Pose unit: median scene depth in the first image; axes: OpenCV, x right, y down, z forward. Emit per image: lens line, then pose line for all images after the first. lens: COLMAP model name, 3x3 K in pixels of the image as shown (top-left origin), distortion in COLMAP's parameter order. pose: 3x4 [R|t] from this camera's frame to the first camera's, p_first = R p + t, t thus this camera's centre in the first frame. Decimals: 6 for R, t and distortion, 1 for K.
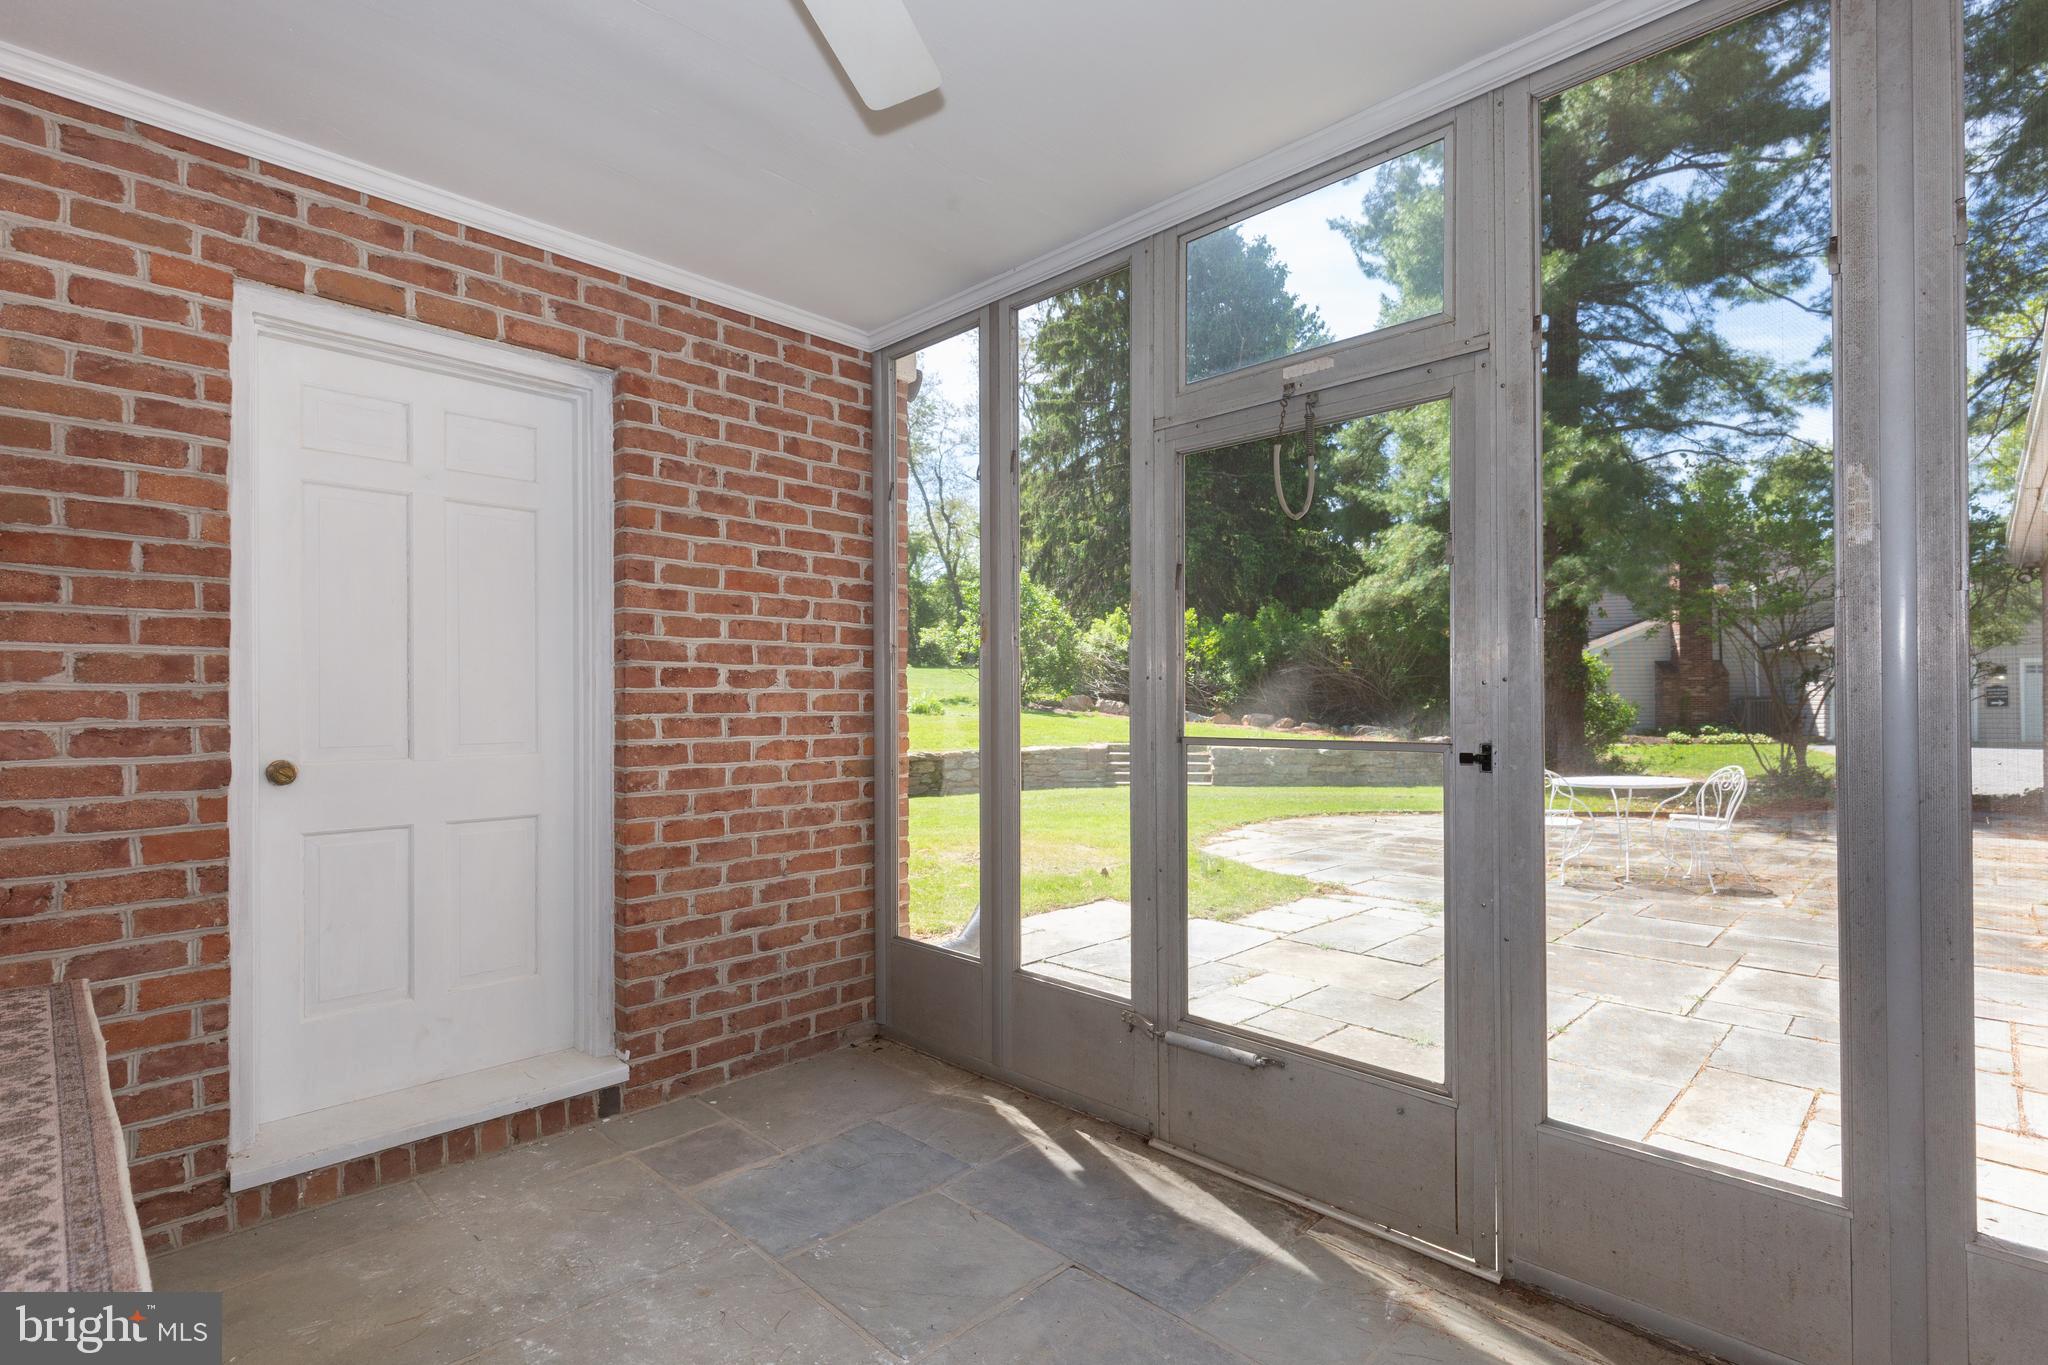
lens RADIAL K [[967.2, 0, 1023.5], [0, 967.2, 696.5], [0, 0, 1]] dist [0.014475, -0.006718]
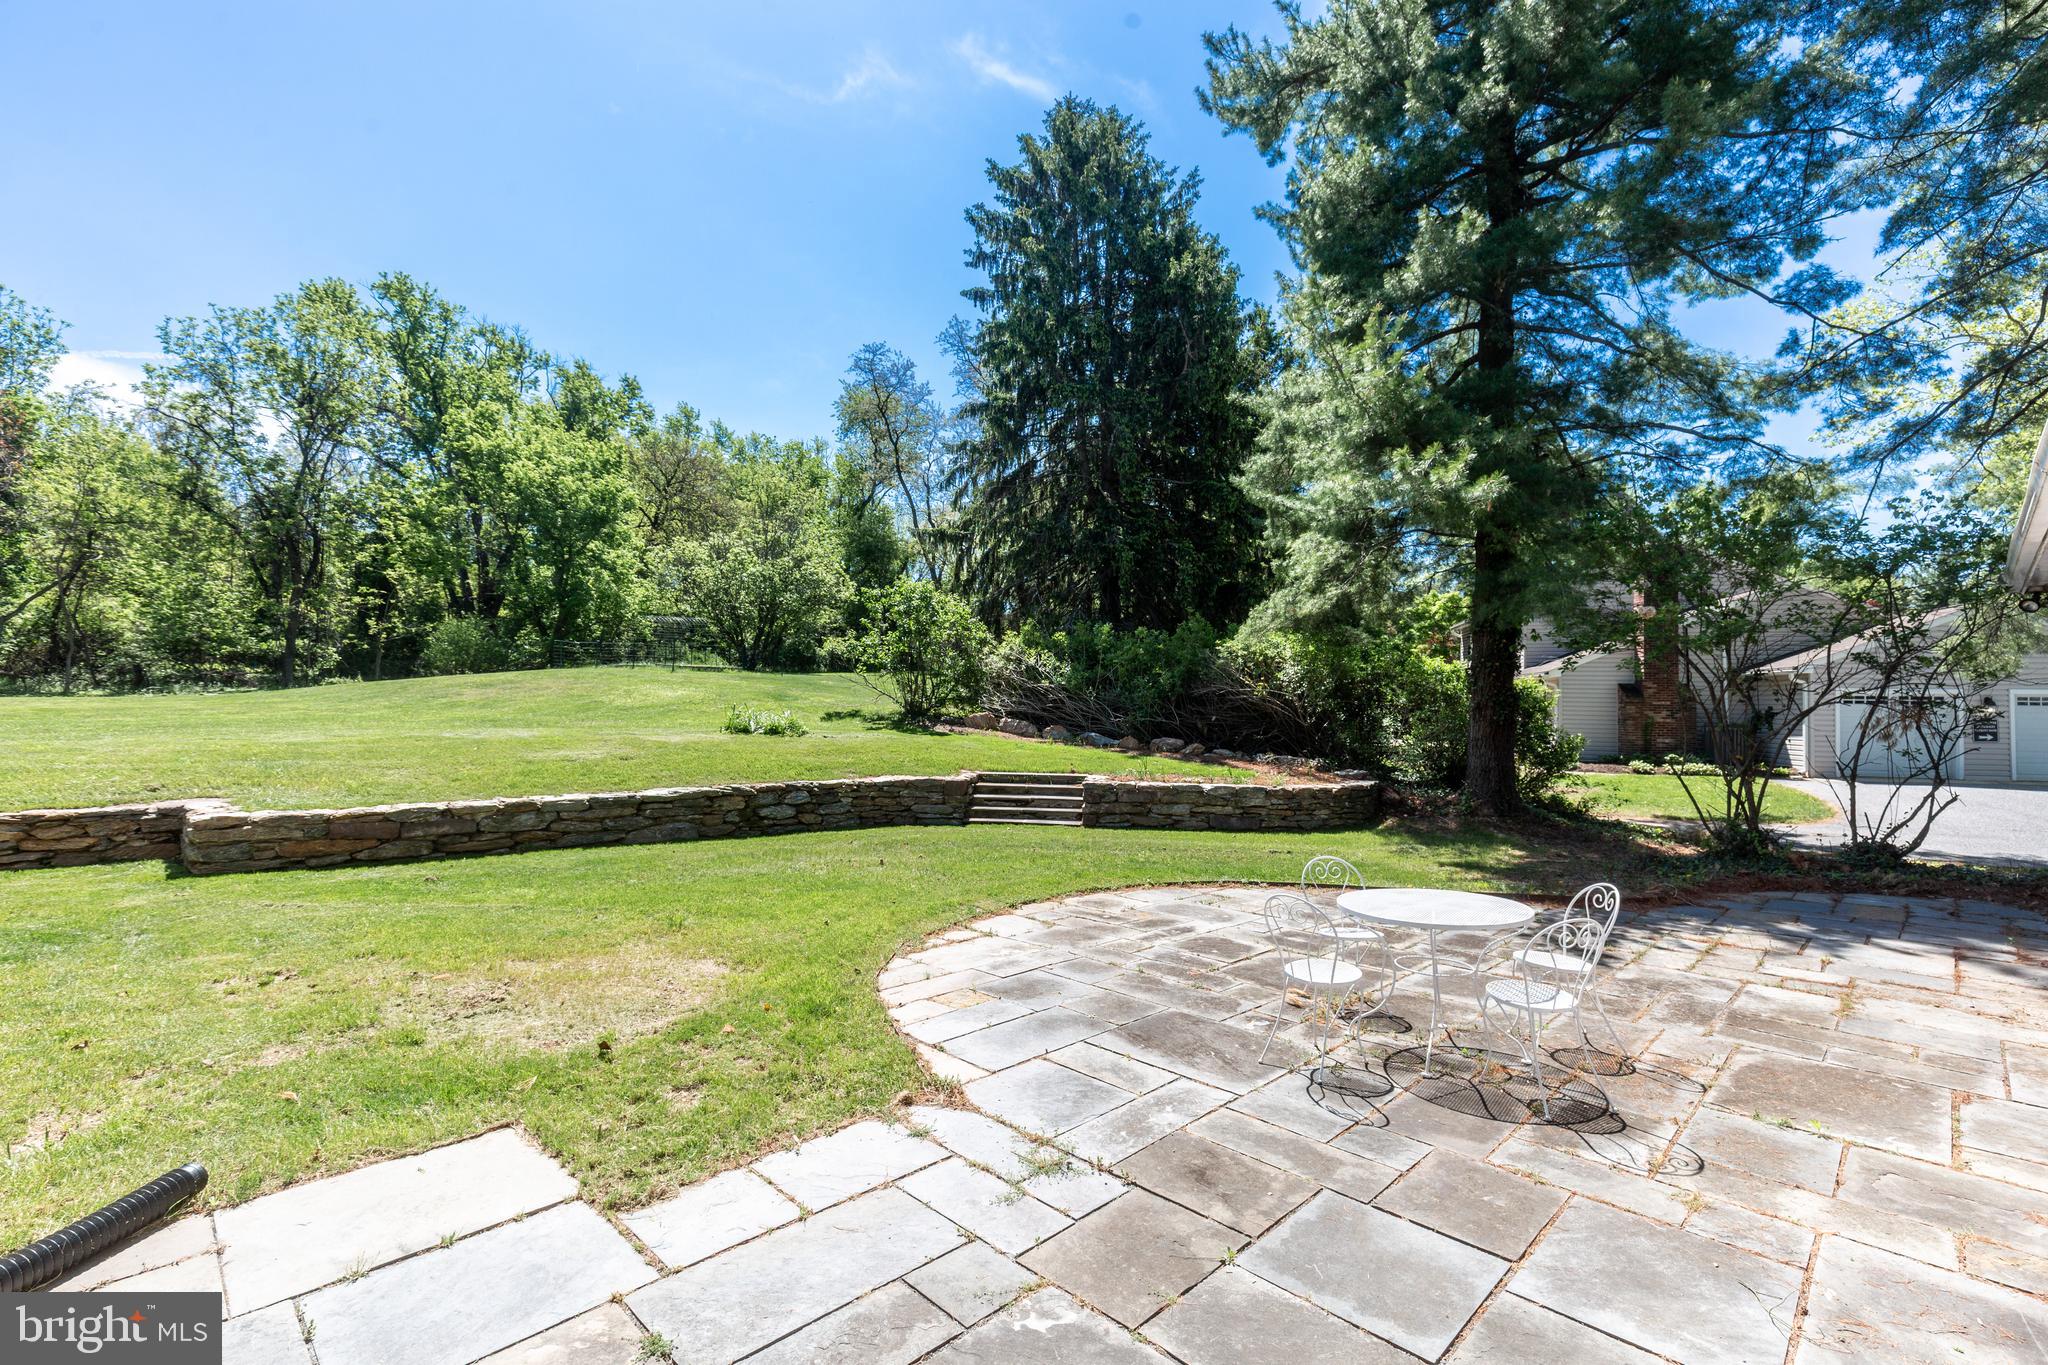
lens RADIAL K [[929.9, 0, 1017.7], [0, 929.9, 681.2], [0, 0, 1]] dist [0.001429, 0.000191]
pose [[0.999718, 0.016844, -0.016766, 0.125273], [-0.017162, 0.999672, -0.019000, -0.018244], [0.016441, 0.019282, 0.999679, 0.132263]]
